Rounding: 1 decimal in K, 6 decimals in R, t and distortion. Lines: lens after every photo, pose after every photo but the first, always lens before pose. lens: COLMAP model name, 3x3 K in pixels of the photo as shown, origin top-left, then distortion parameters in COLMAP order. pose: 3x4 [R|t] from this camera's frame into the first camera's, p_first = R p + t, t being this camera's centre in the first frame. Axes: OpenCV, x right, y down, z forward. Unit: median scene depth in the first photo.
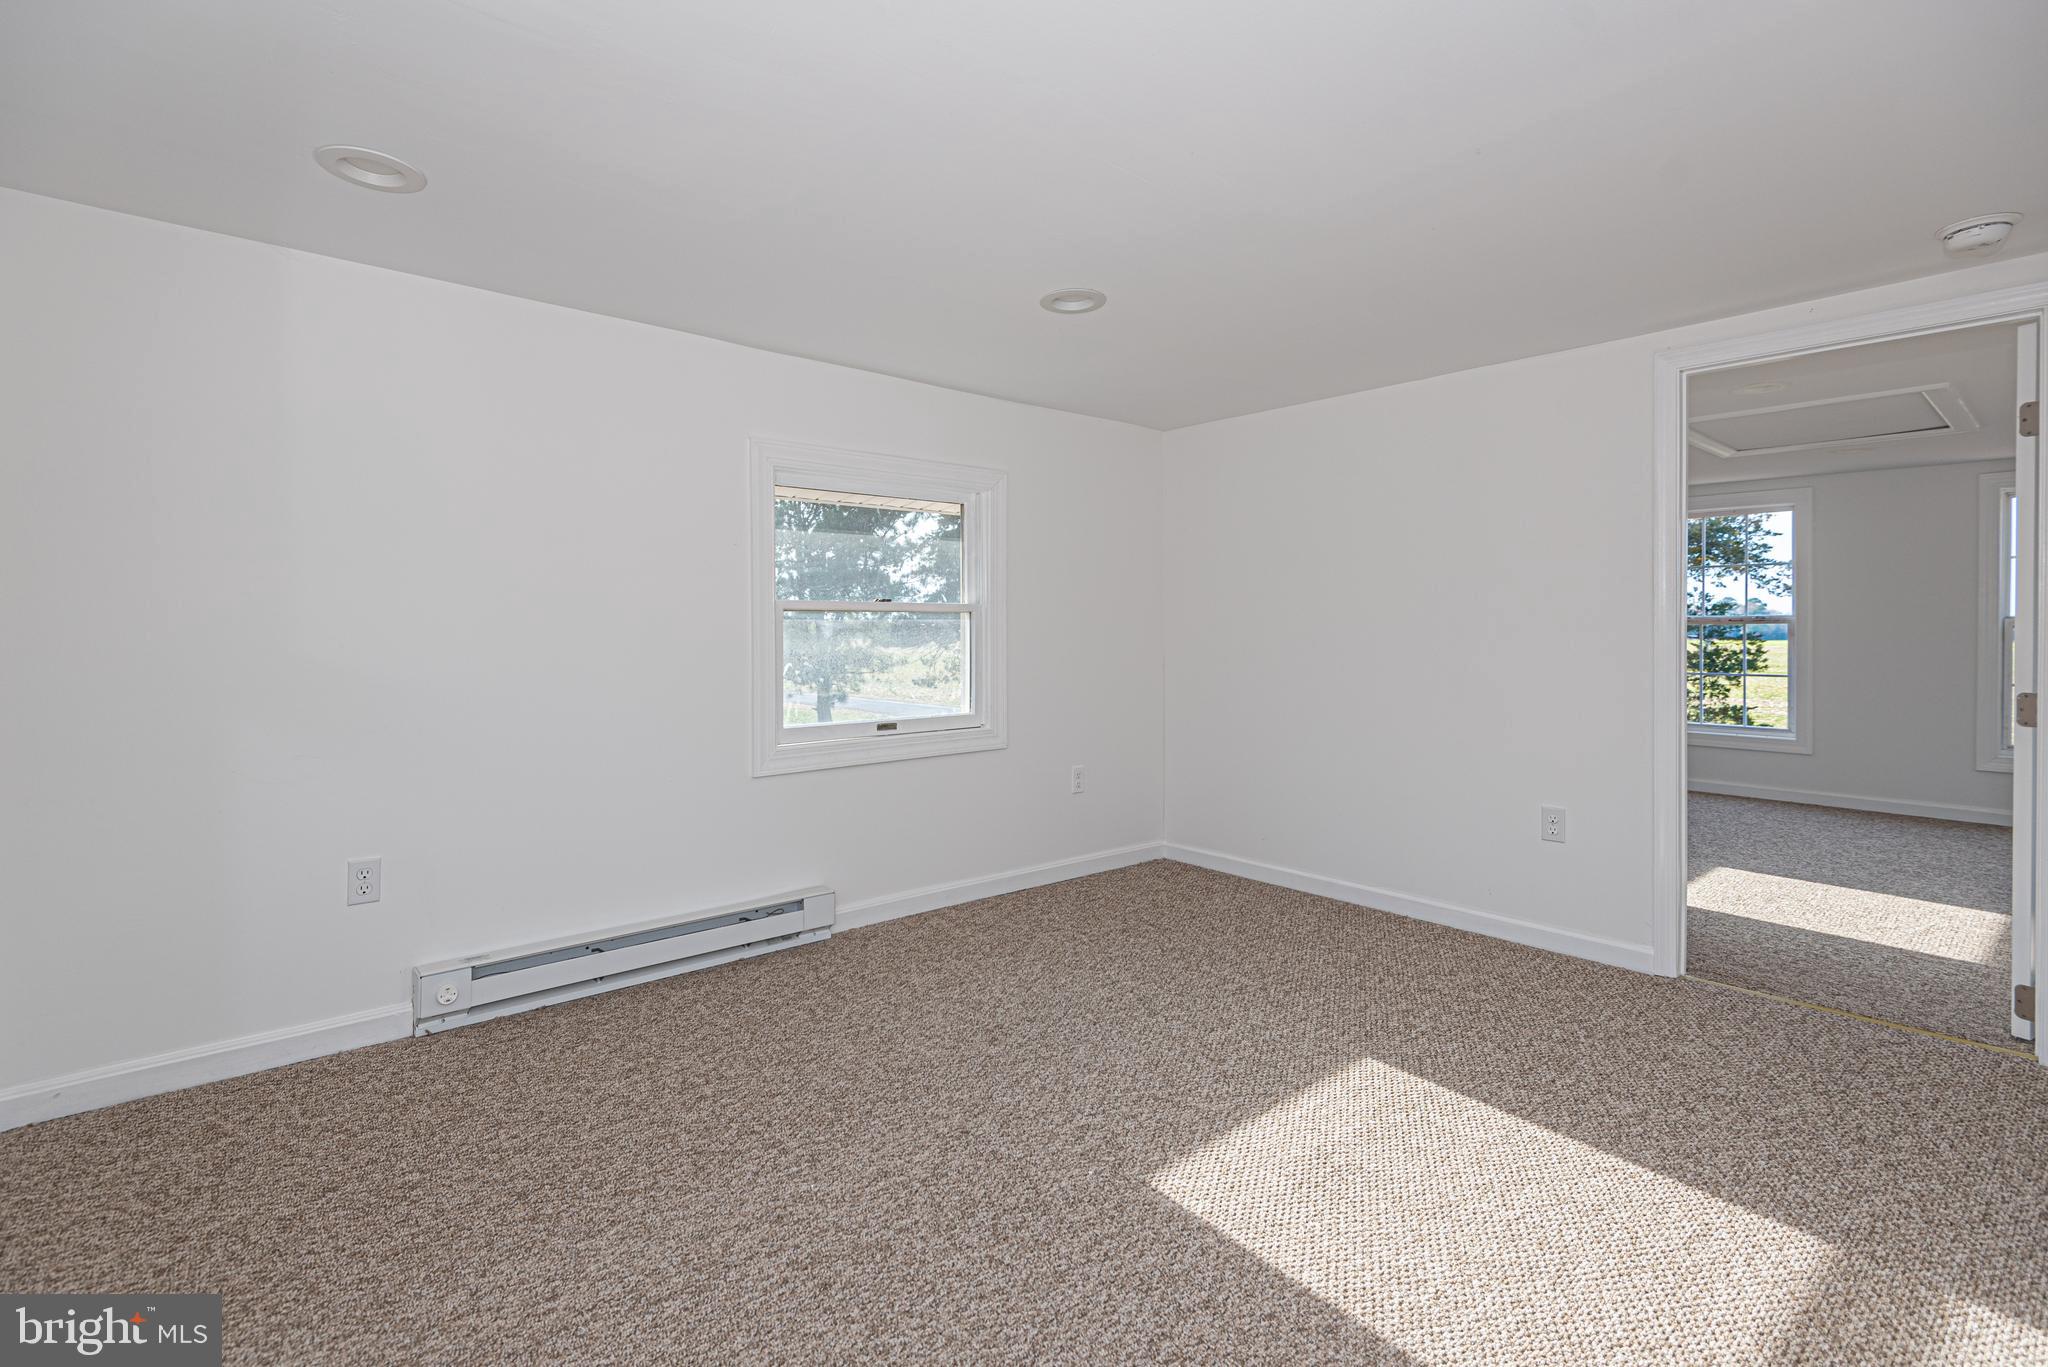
lens RADIAL K [[958.0, 0, 1022.7], [0, 958.0, 610.1], [0, 0, 1]] dist [0.014630, -0.000342]
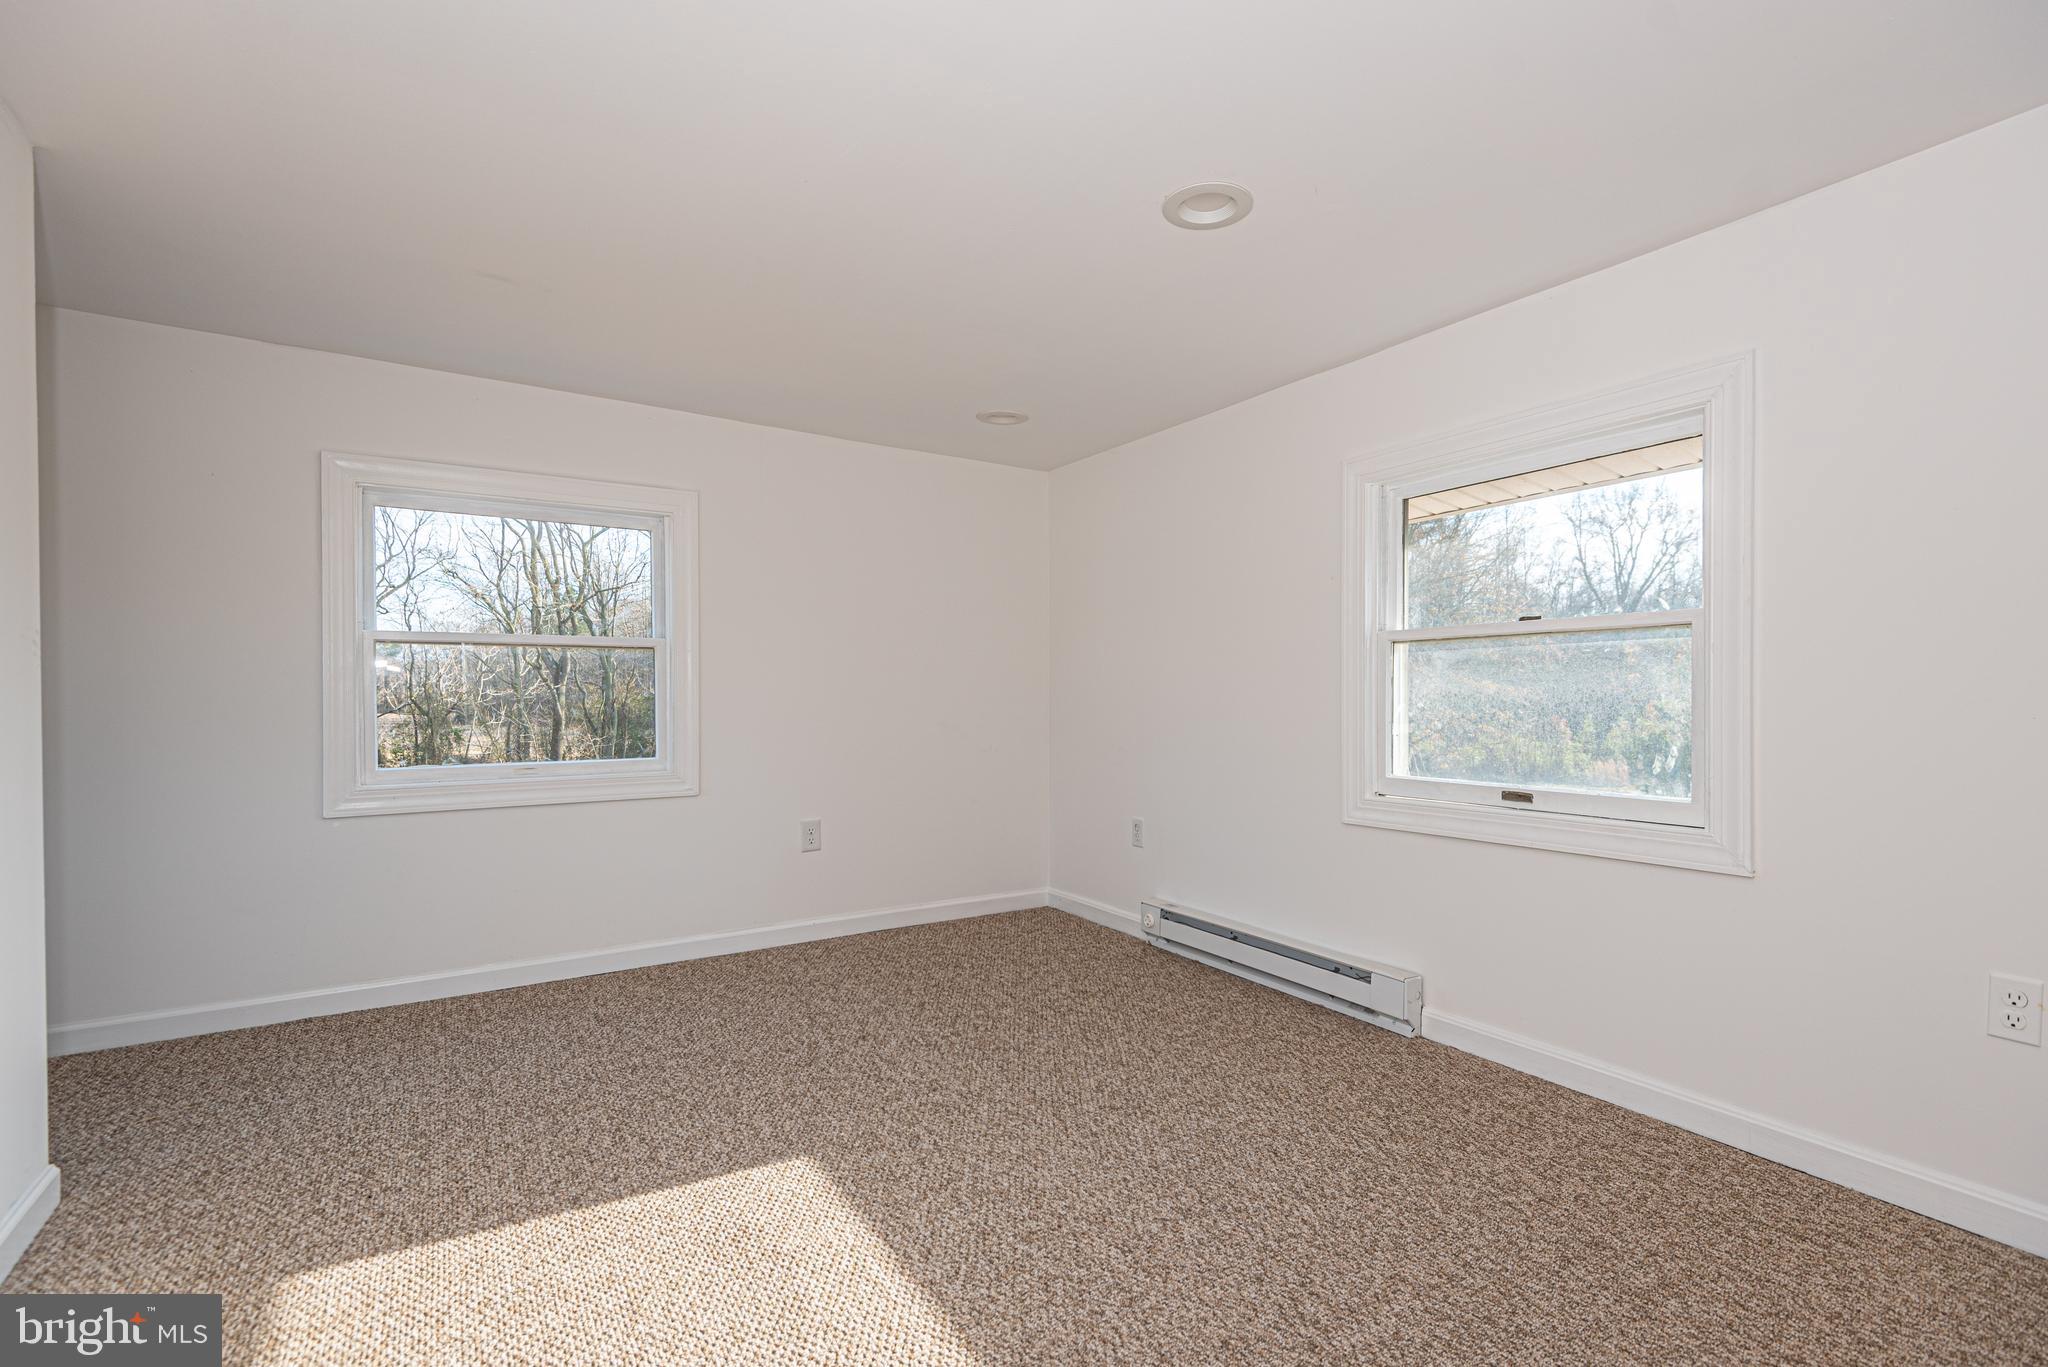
lens RADIAL K [[948.2, 0, 1024.0], [0, 948.2, 683.5], [0, 0, 1]] dist [-0.019521, -0.000326]
pose [[-0.147953, -0.013176, -0.988907, 0.754174], [0.008085, 0.999862, -0.014531, 0.055712], [0.988961, -0.010145, -0.147826, 0.923830]]
